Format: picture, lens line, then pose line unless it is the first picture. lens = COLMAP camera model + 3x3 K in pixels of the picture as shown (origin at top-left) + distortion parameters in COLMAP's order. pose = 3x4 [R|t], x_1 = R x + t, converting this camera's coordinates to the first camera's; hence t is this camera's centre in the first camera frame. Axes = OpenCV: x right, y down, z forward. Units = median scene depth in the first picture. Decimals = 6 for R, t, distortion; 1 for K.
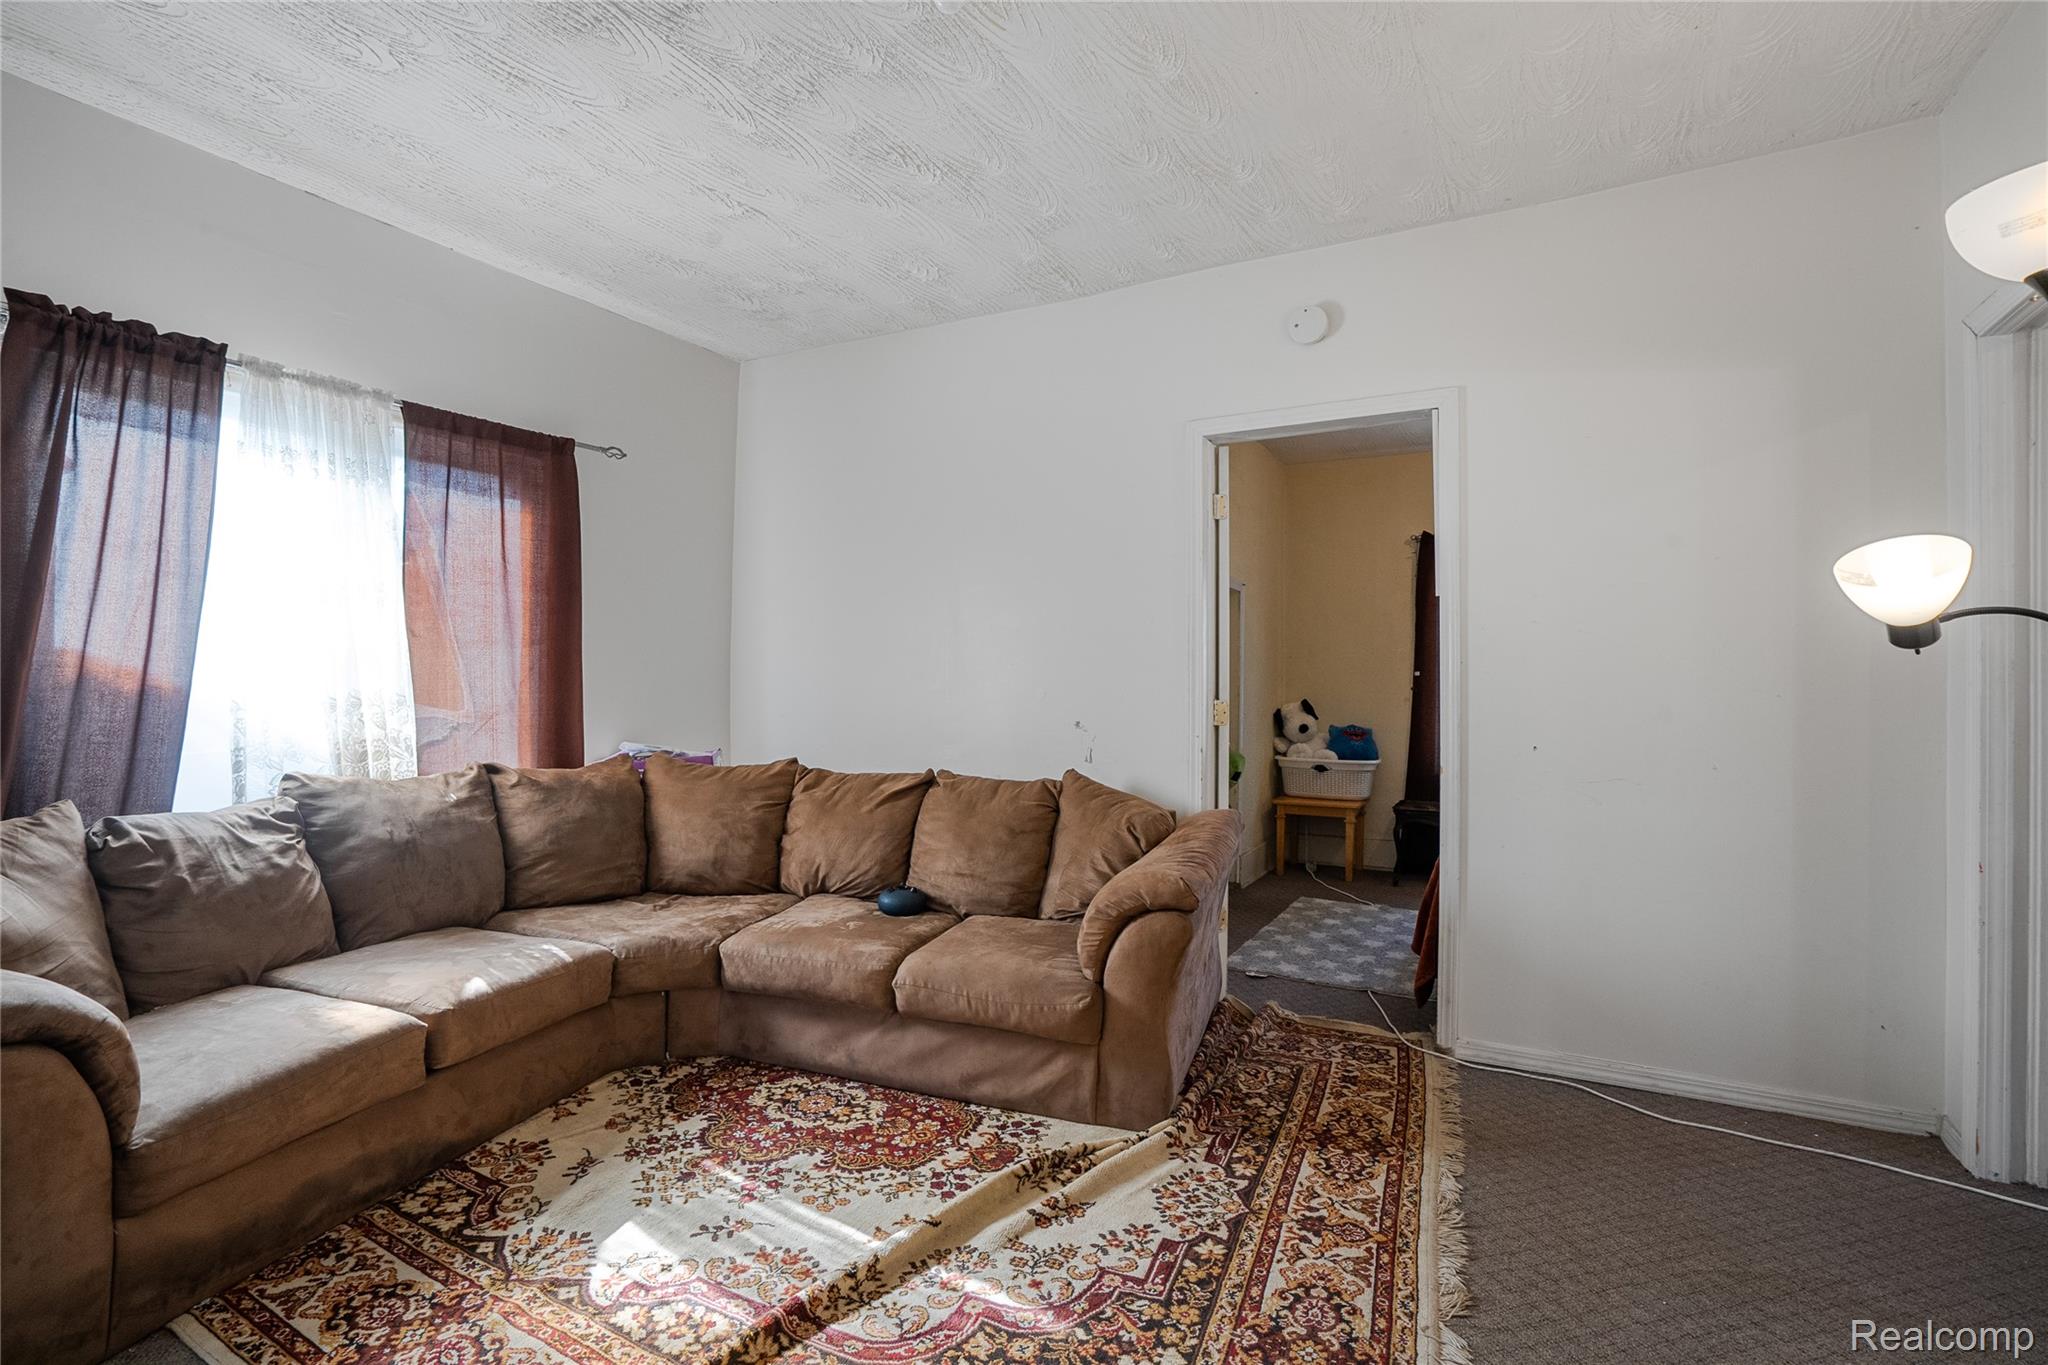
lens RADIAL K [[950.5, 0, 1016.8], [0, 950.5, 675.3], [0, 0, 1]] dist [-0.043015, 0.013279]
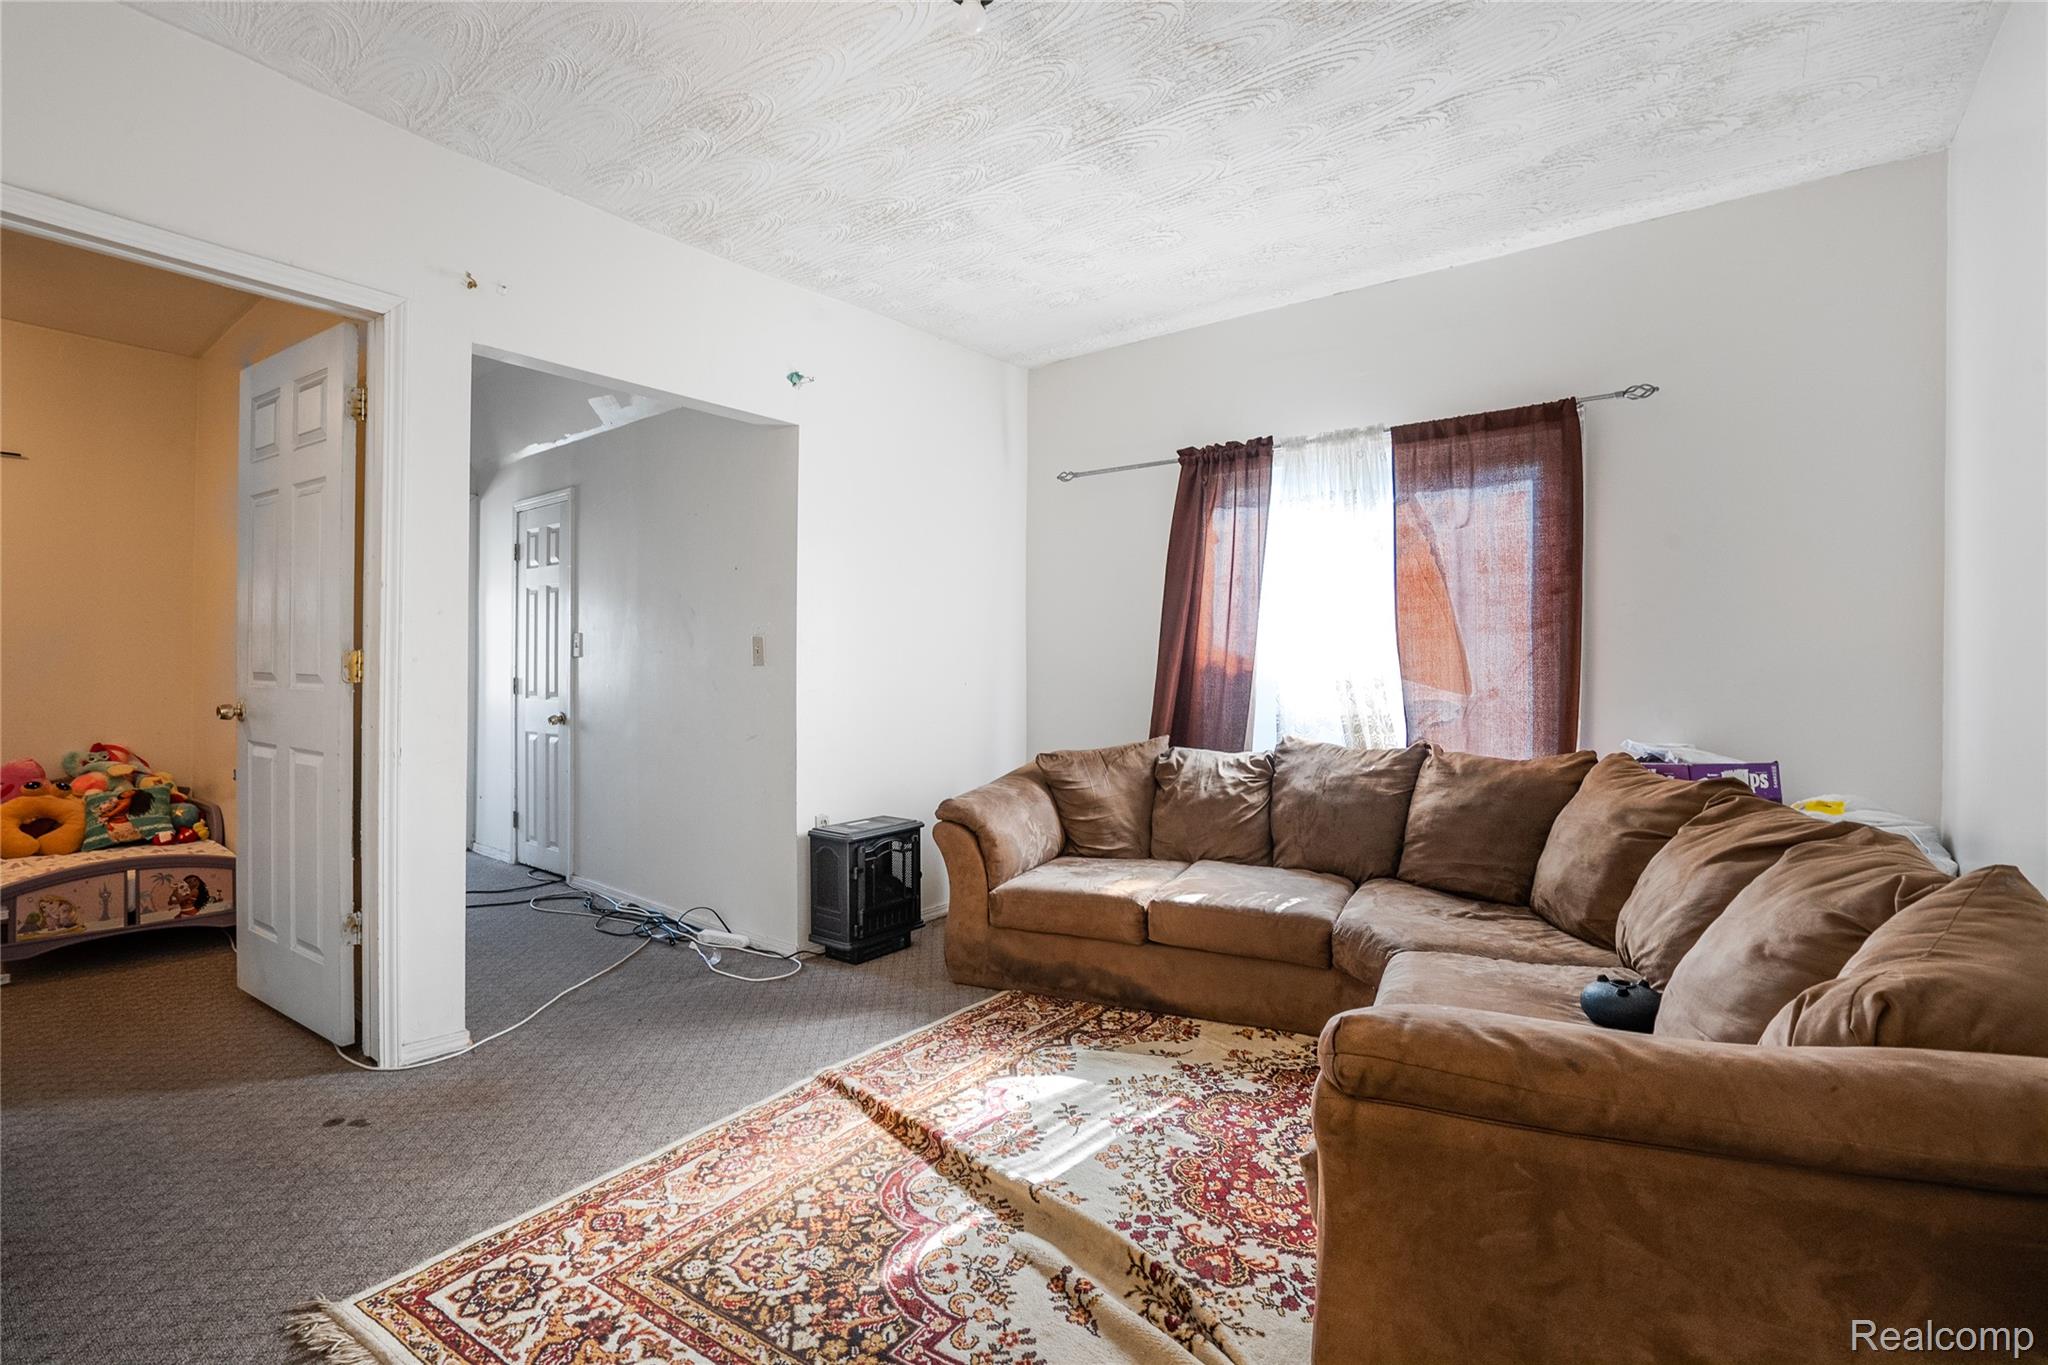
lens RADIAL K [[950.5, 0, 1020.1], [0, 950.5, 676.7], [0, 0, 1]] dist [-0.043015, 0.013279]
pose [[-0.160333, -0.001673, -0.987061, 0.816781], [0.002101, 0.999996, -0.002036, 0.027090], [0.987061, -0.002401, -0.160329, 1.027648]]
